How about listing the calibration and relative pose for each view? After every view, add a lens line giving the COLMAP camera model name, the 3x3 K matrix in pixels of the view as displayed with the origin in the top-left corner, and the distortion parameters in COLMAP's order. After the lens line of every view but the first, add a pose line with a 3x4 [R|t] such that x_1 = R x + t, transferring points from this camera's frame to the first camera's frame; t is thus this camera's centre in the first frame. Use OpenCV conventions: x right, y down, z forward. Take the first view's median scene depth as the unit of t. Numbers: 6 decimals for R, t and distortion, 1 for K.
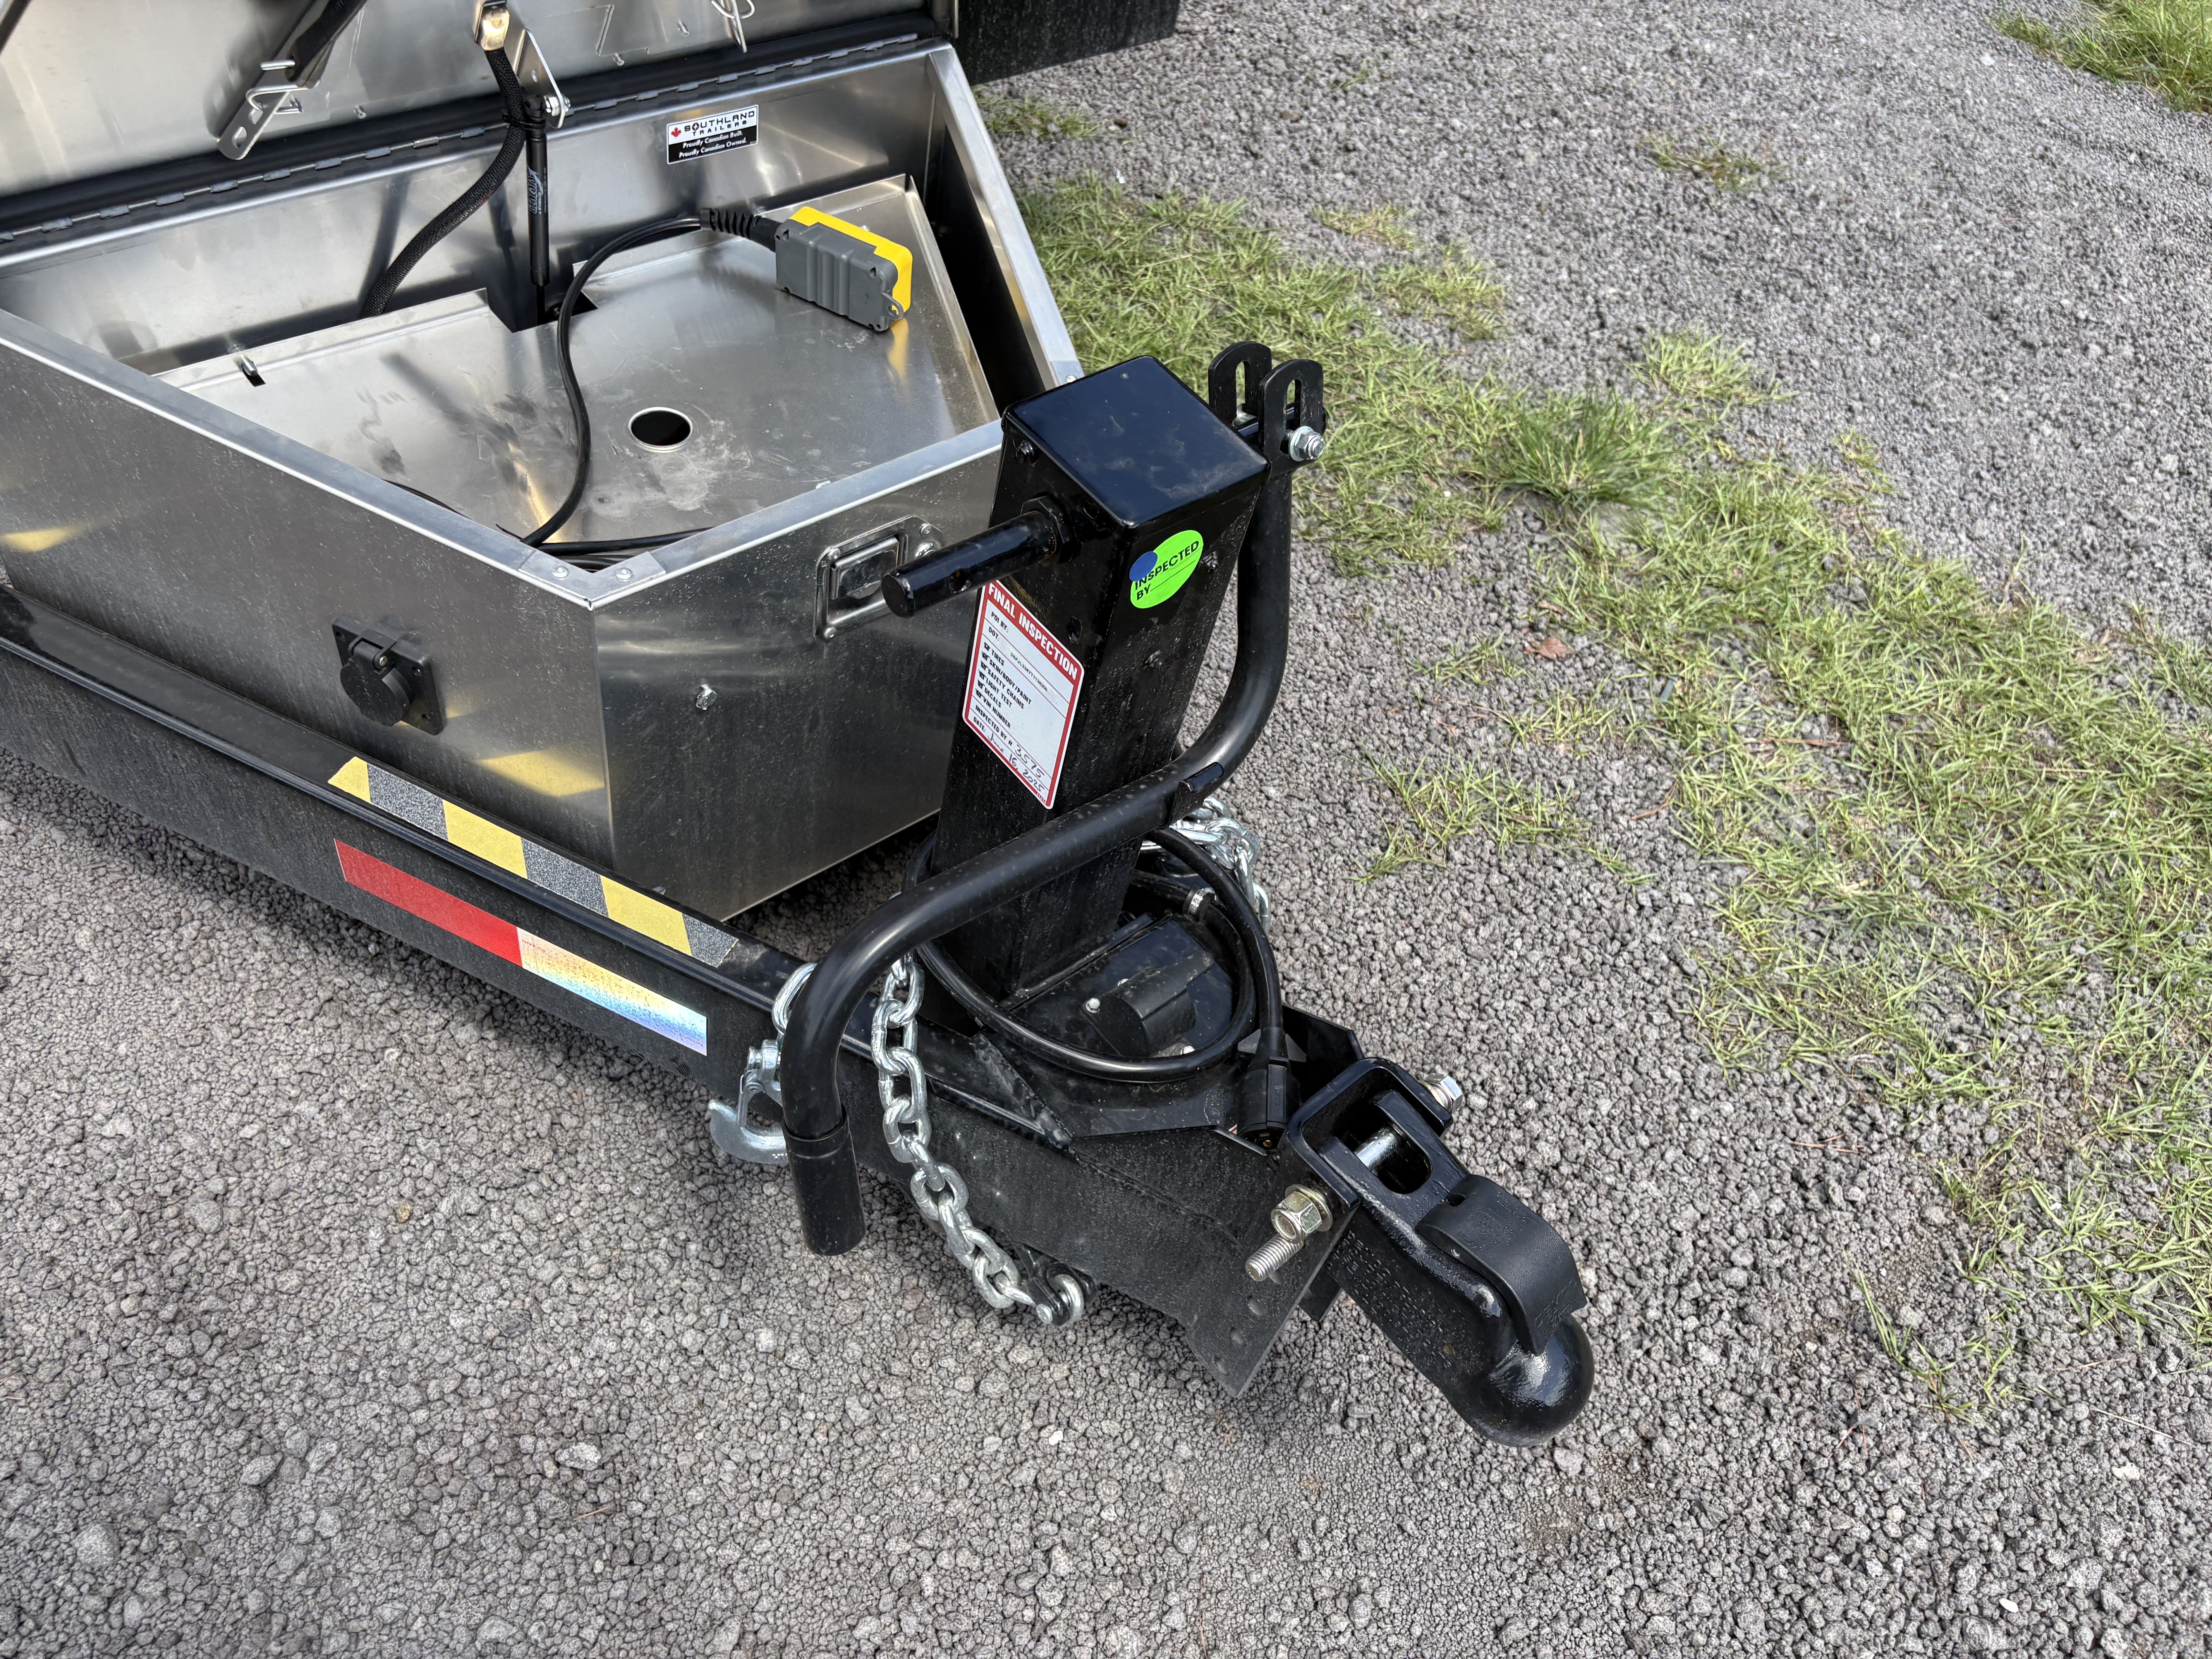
lens RADIAL K [[1674.5, 0, 1095.4], [0, 1674.5, 835.4], [0, 0, 1]] dist [0.044927, -0.055546]
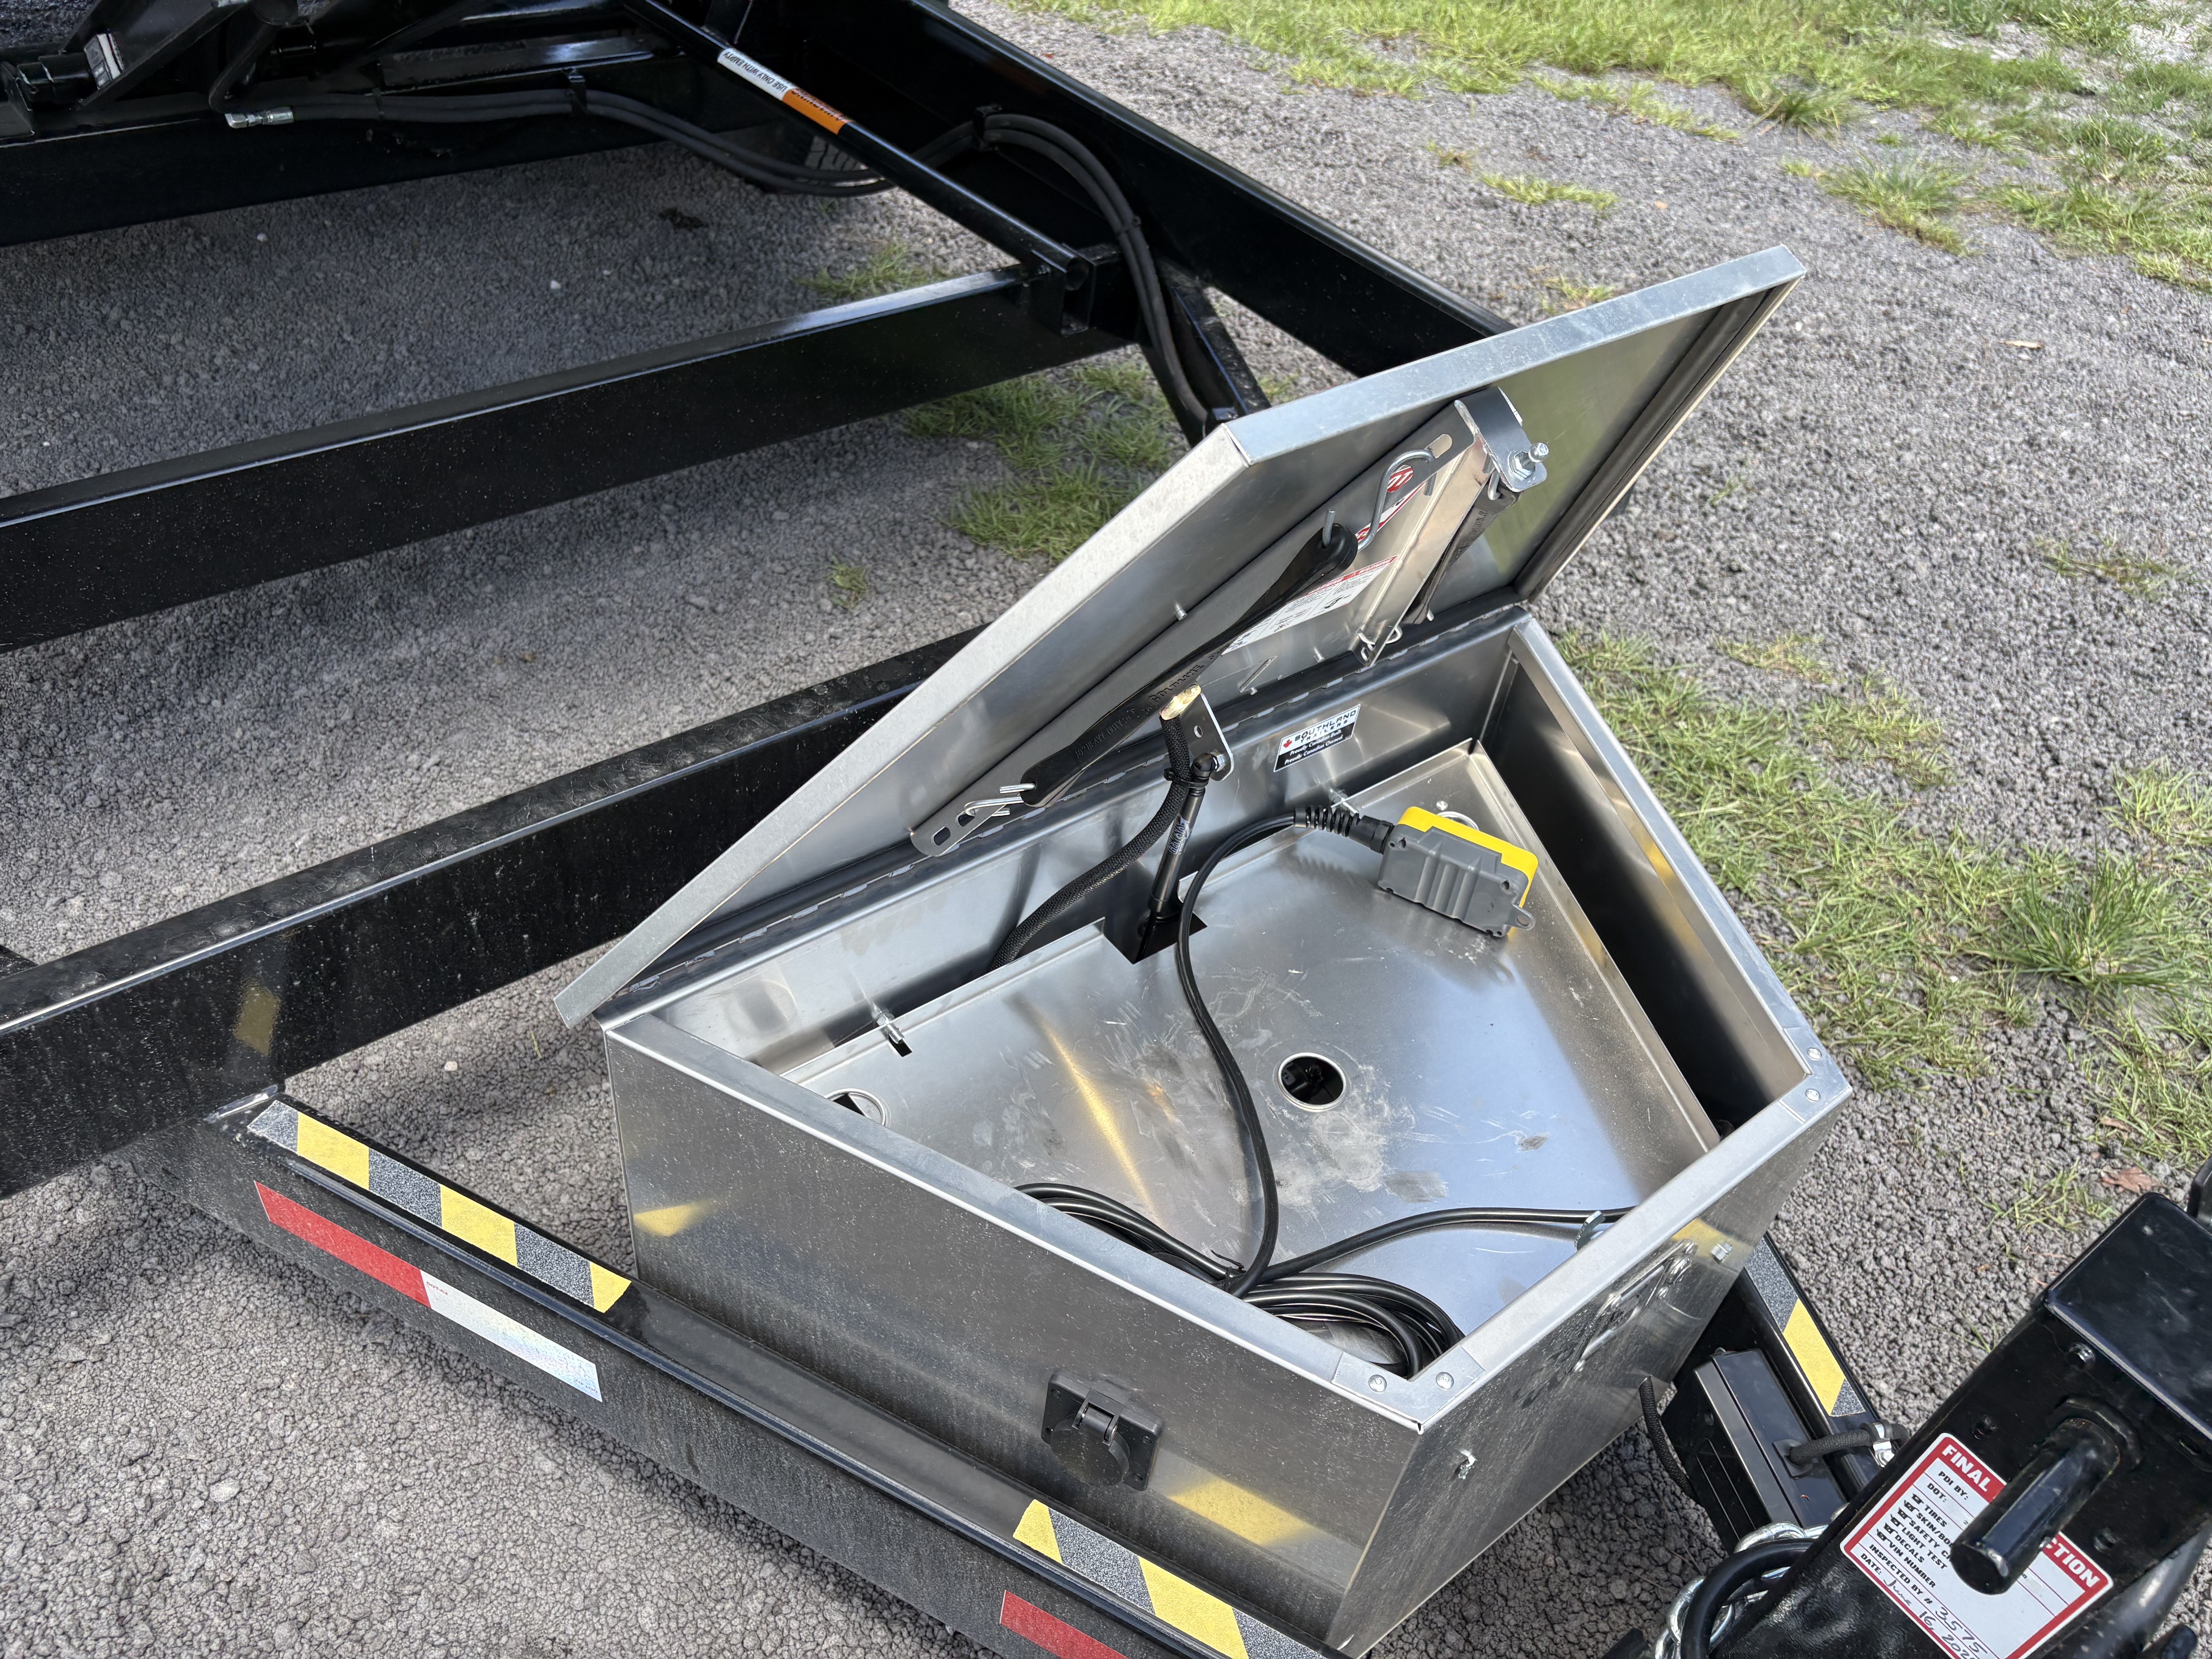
lens RADIAL K [[1674.5, 0, 1092.3], [0, 1674.5, 847.1], [0, 0, 1]] dist [0.044927, -0.055546]
pose [[0.996760, -0.017307, -0.078548, -0.186155], [0.006187, 0.990180, -0.139659, -0.147678], [0.080193, 0.138720, 0.987079, 0.040566]]
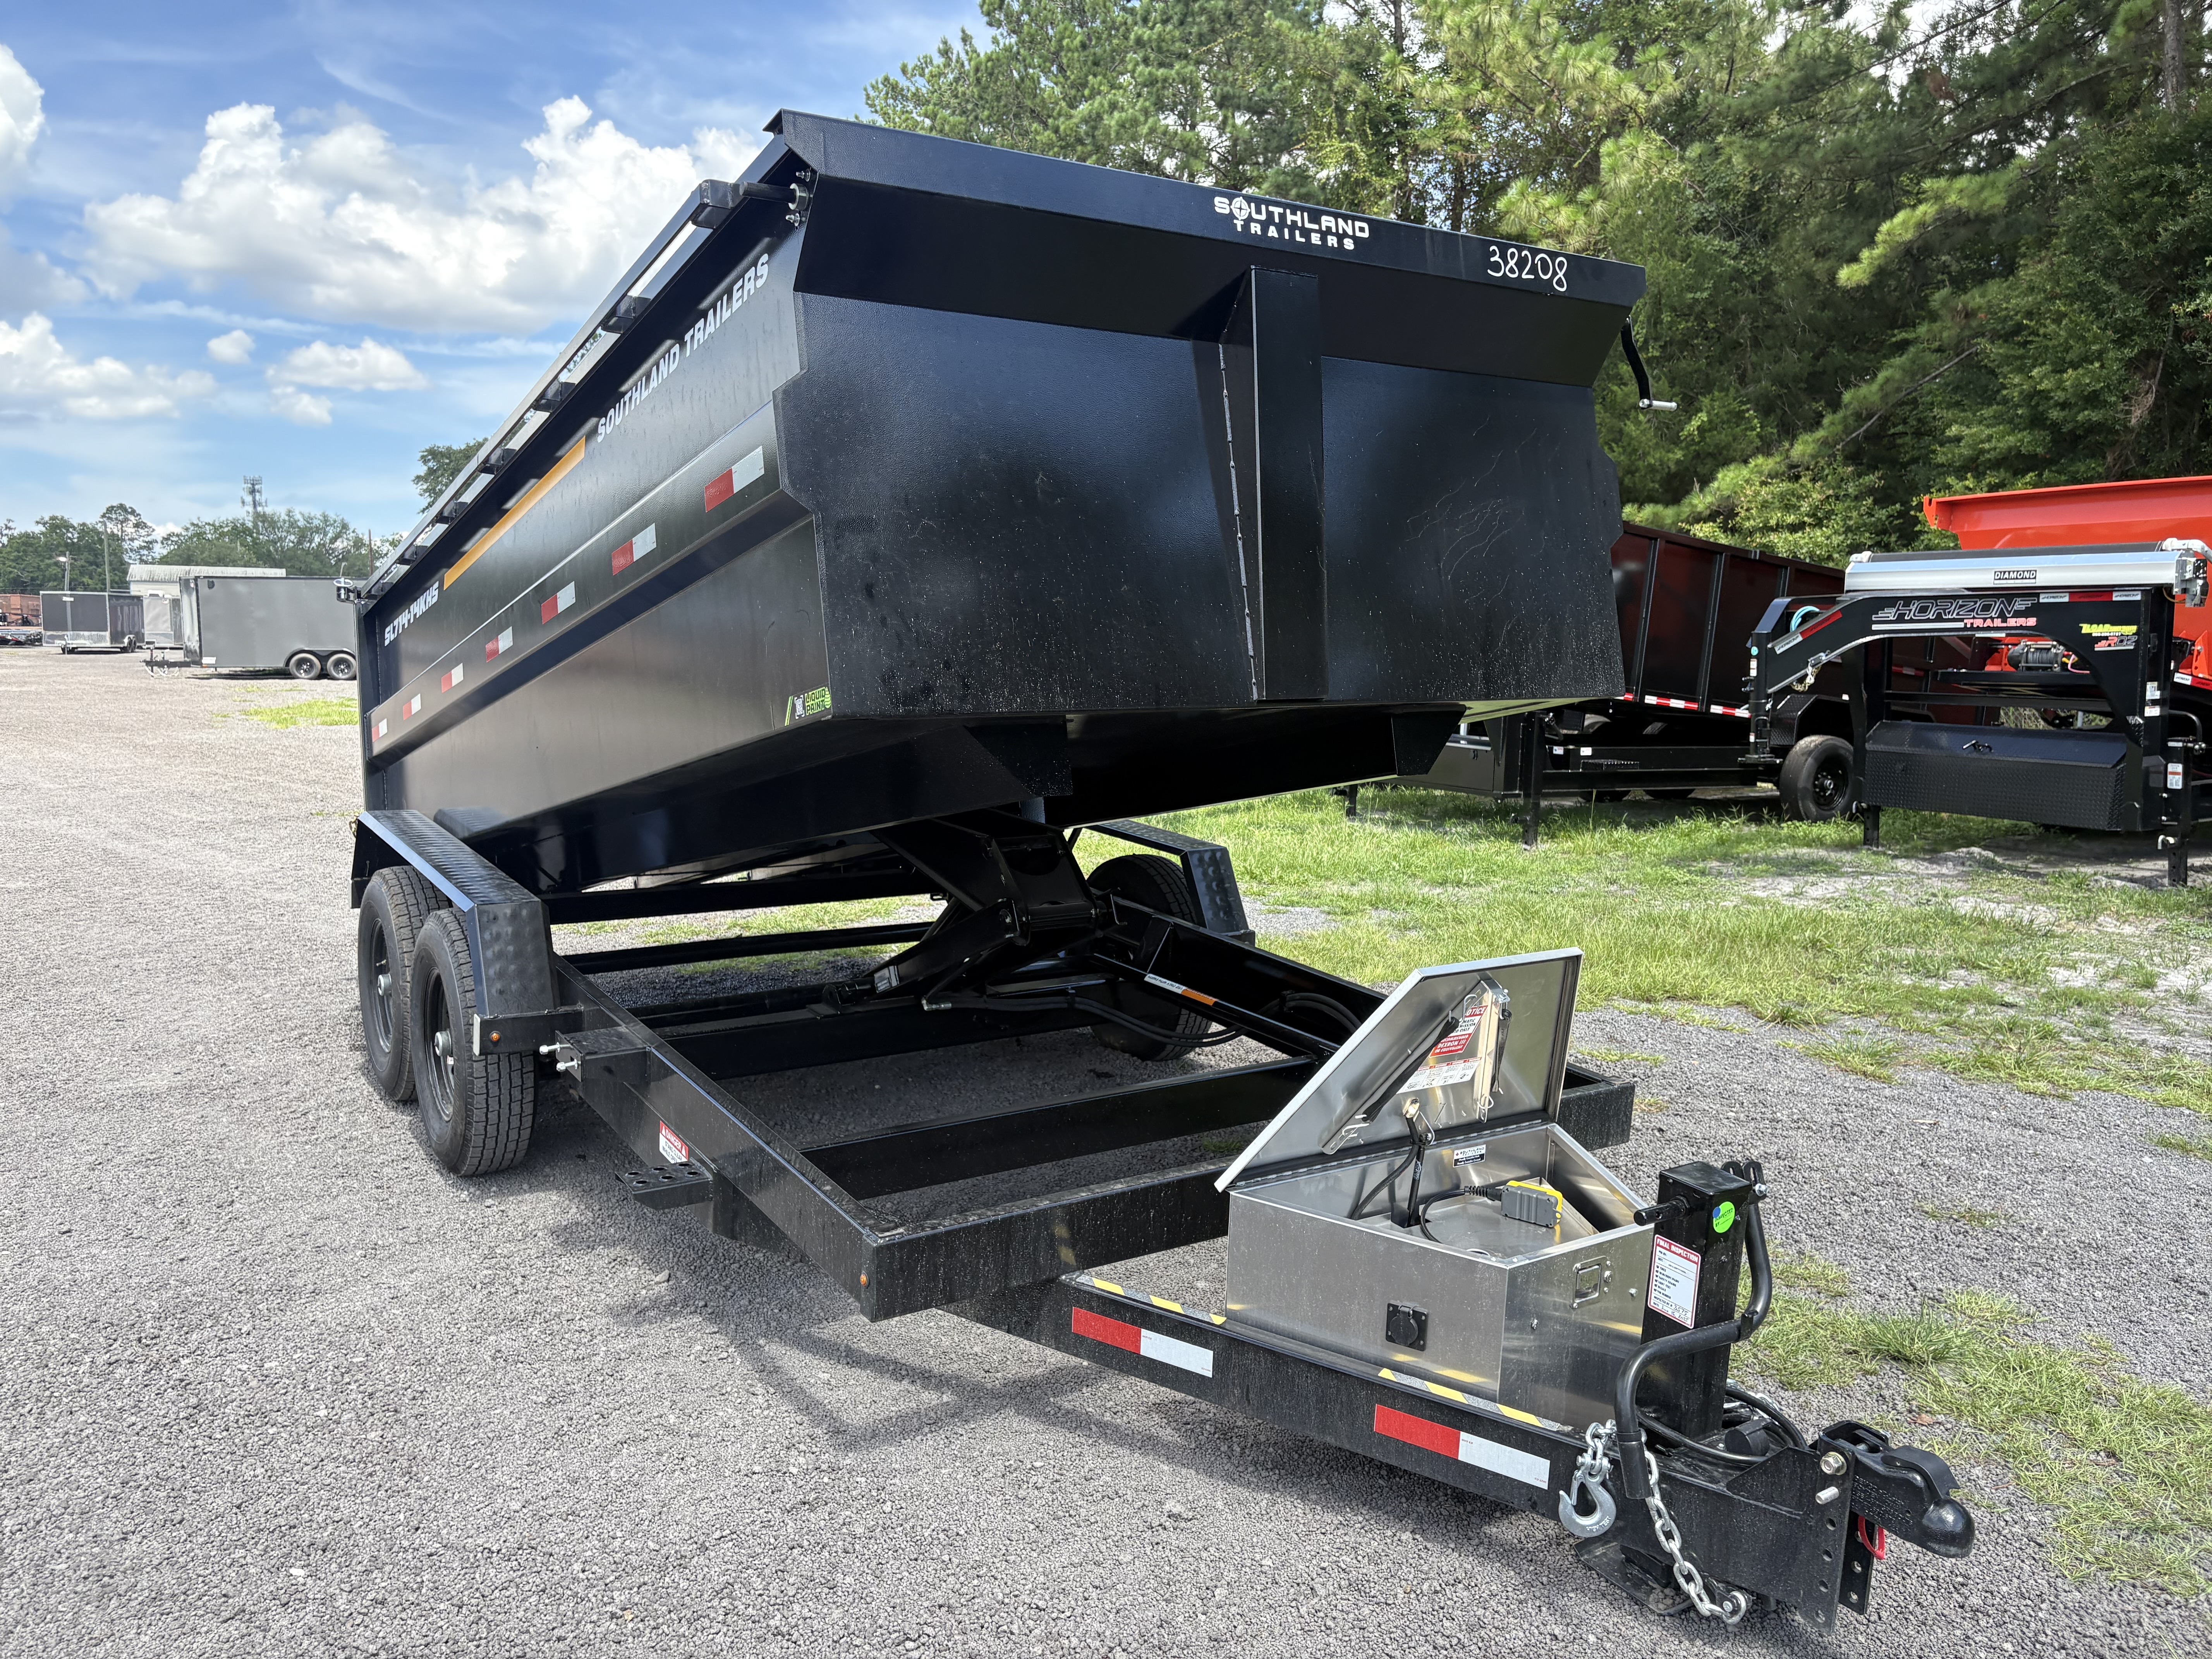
lens RADIAL K [[1674.5, 0, 1106.6], [0, 1674.5, 824.8], [0, 0, 1]] dist [0.044927, -0.055546]
pose [[0.982969, -0.104211, -0.151369, -0.215284], [-0.023157, 0.746869, -0.664568, 0.563280], [0.182308, 0.656755, 0.731736, -0.783099]]
